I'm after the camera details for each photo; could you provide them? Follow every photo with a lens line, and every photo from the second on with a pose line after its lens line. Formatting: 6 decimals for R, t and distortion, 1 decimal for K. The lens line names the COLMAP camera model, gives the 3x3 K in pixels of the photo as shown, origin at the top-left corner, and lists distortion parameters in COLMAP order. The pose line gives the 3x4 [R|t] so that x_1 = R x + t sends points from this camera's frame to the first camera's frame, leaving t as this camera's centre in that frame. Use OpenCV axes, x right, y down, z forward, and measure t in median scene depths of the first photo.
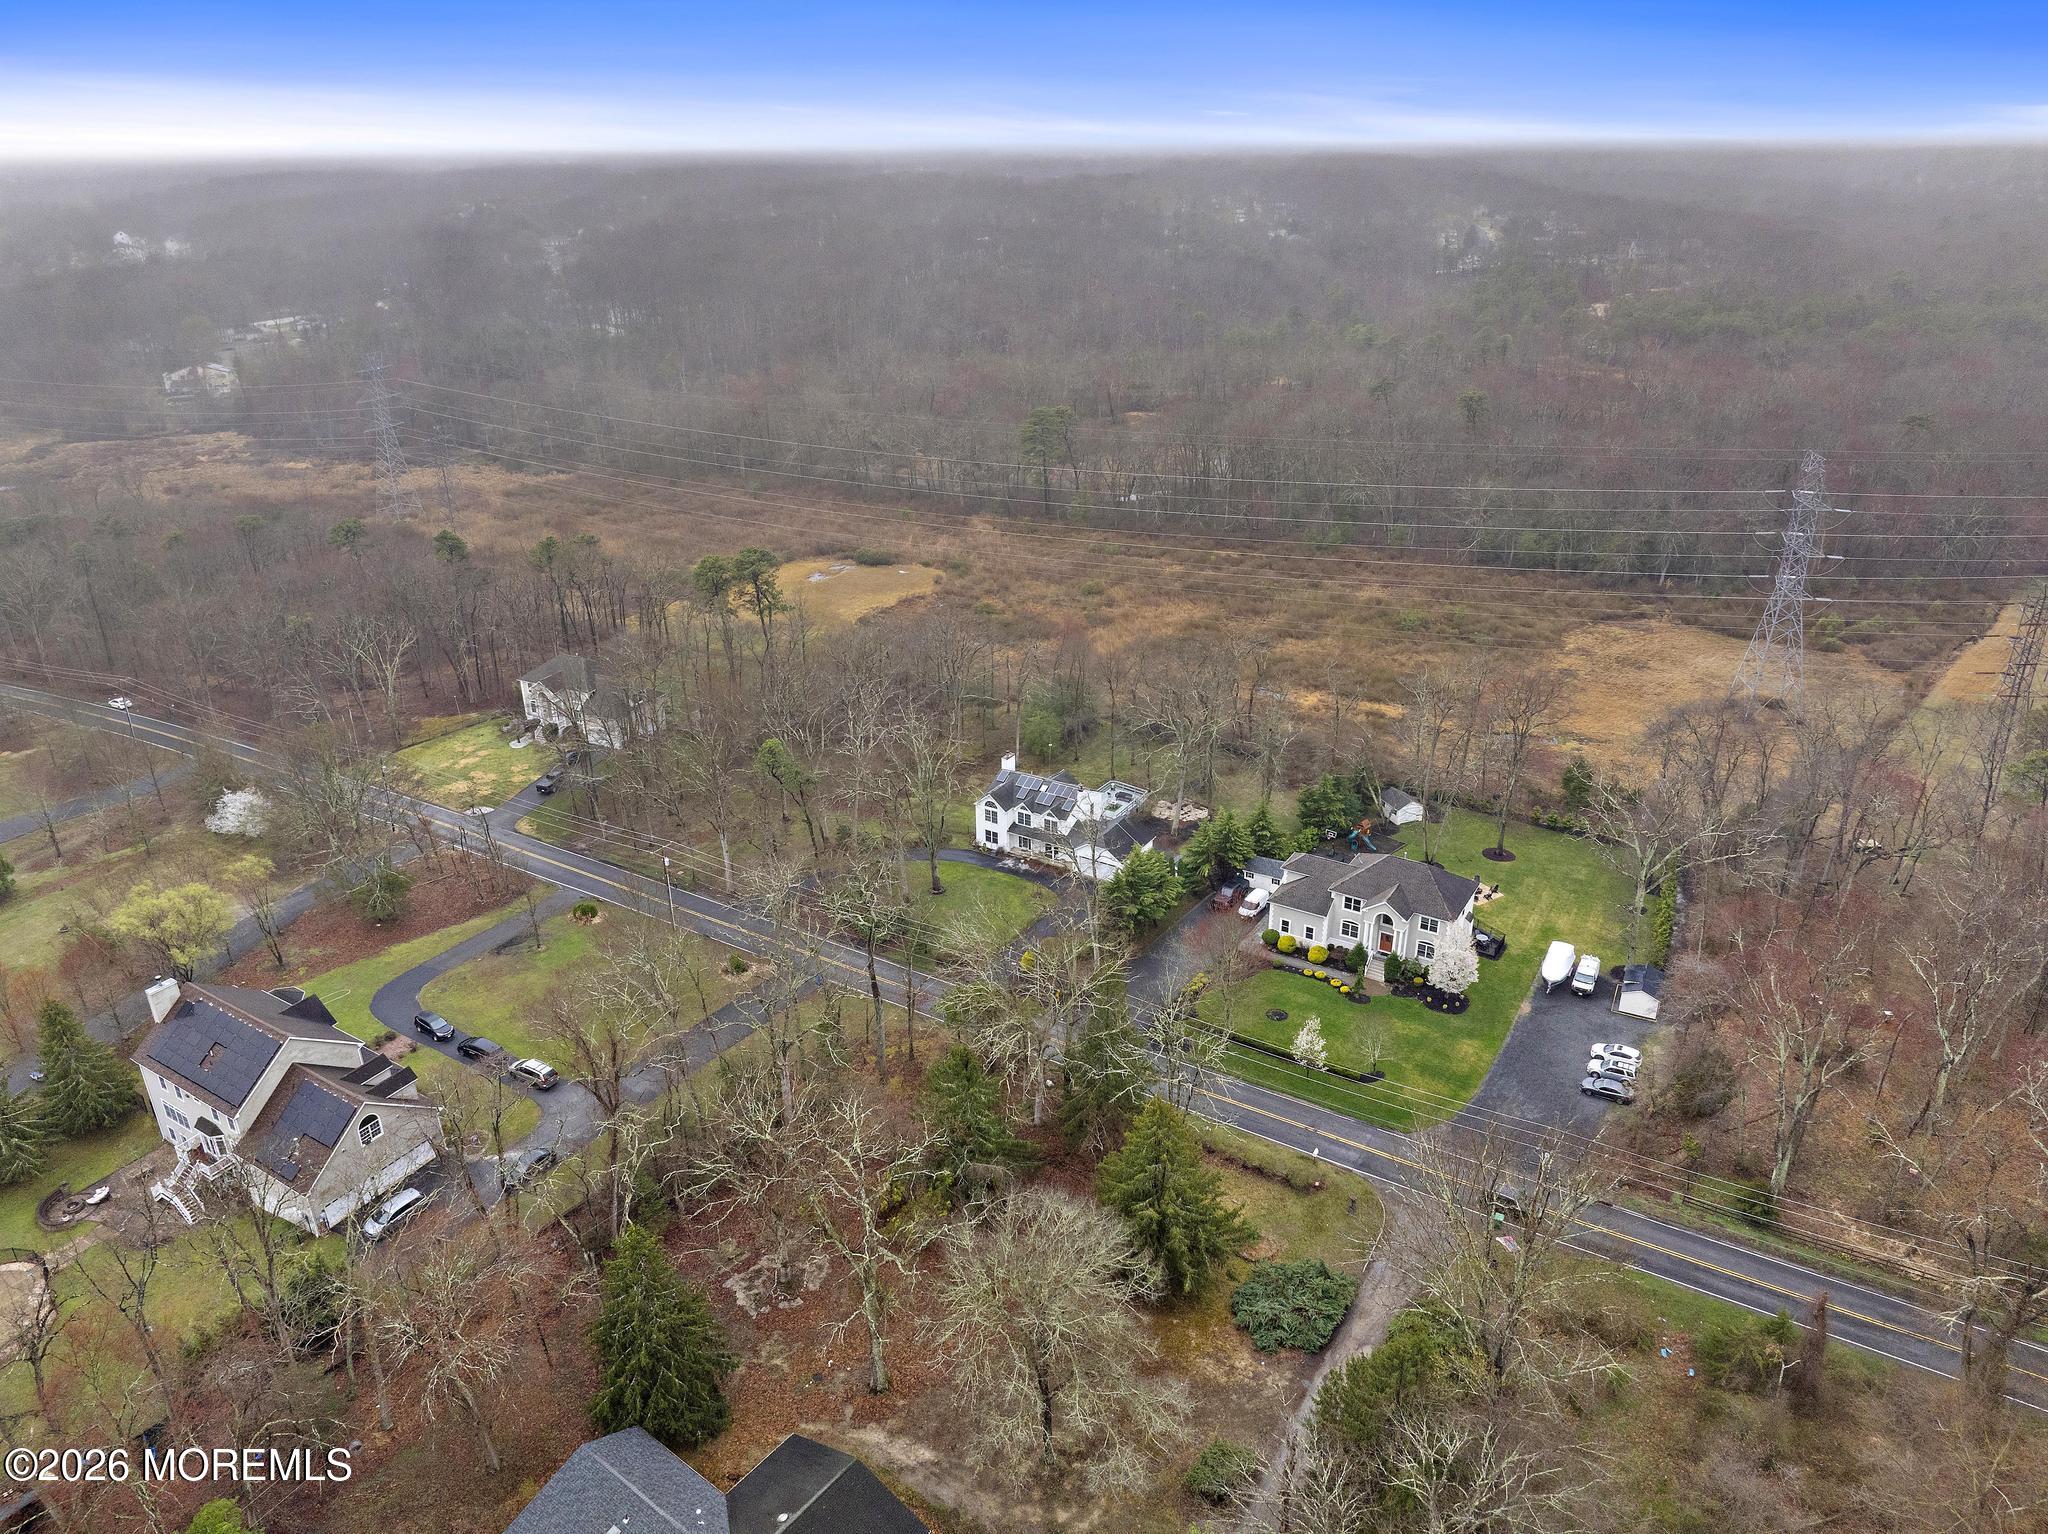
lens RADIAL K [[1440.6, 0, 1020.8], [0, 1440.6, 759.7], [0, 0, 1]] dist [-0.036540, 0.001291]
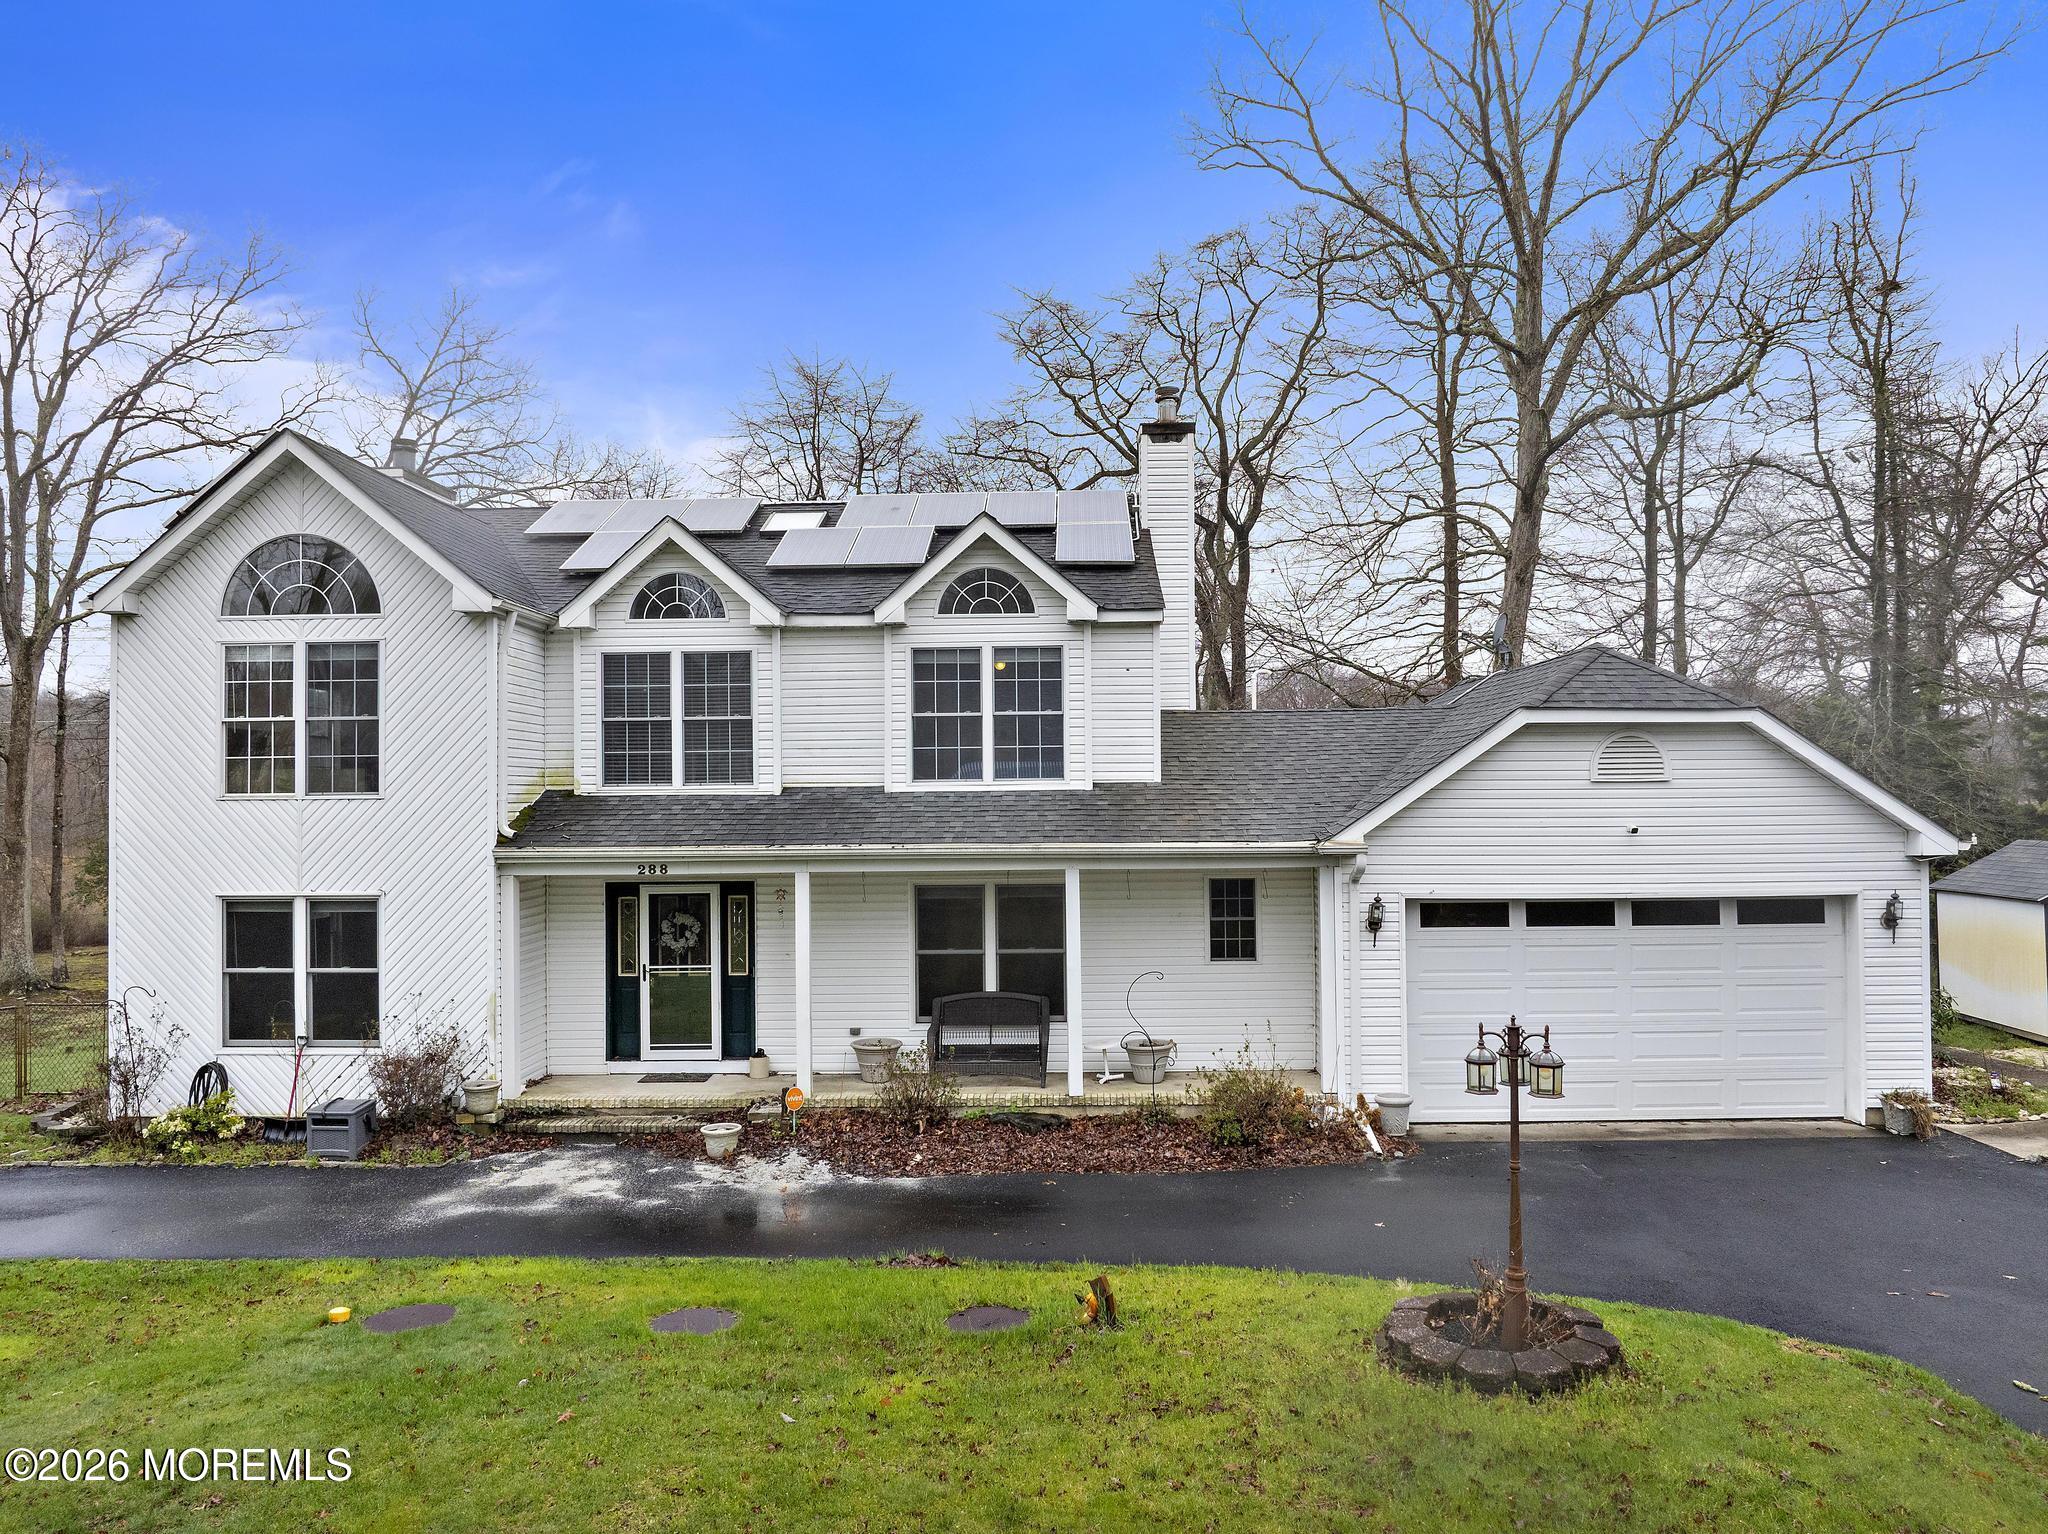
lens RADIAL K [[1440.6, 0, 1032.0], [0, 1440.6, 750.1], [0, 0, 1]] dist [-0.036540, 0.001291]
pose [[0.862364, 0.017380, 0.505991, -0.026264], [0.208425, 0.898608, -0.386086, 0.085587], [-0.461398, 0.438408, 0.771305, 0.904748]]
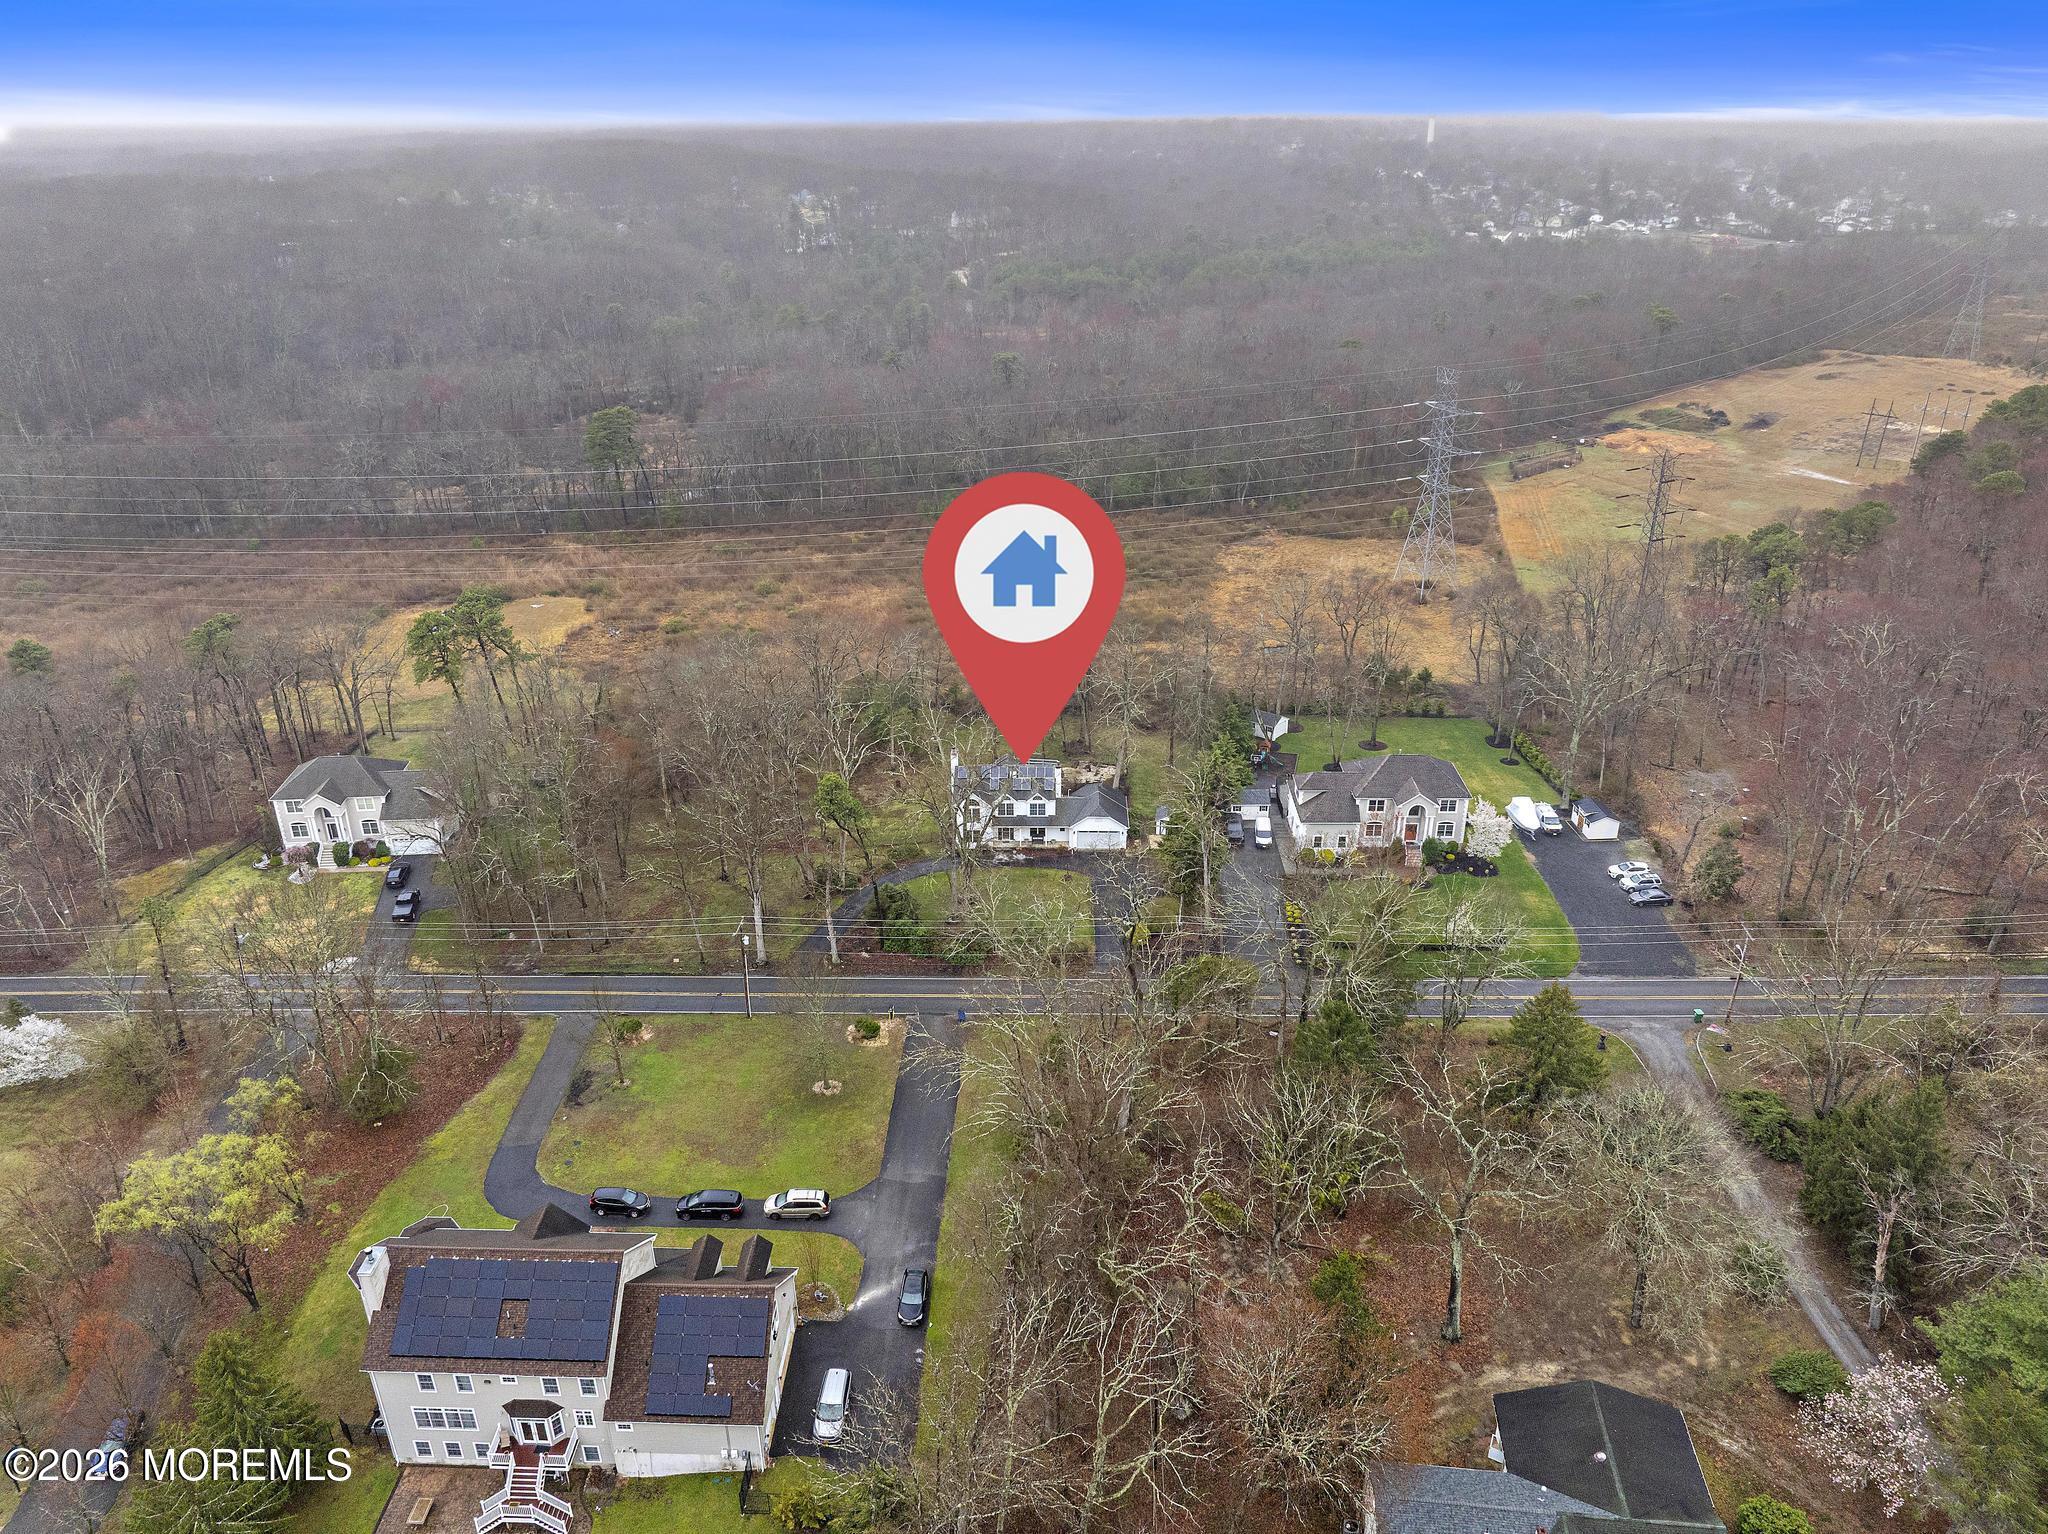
lens RADIAL K [[1440.6, 0, 1023.0], [0, 1440.6, 770.6], [0, 0, 1]] dist [-0.036540, 0.001291]
pose [[0.860283, -0.213653, 0.462889, -0.425758], [0.207660, 0.976067, 0.064579, -0.043917], [-0.465608, 0.040567, 0.884061, 0.137089]]
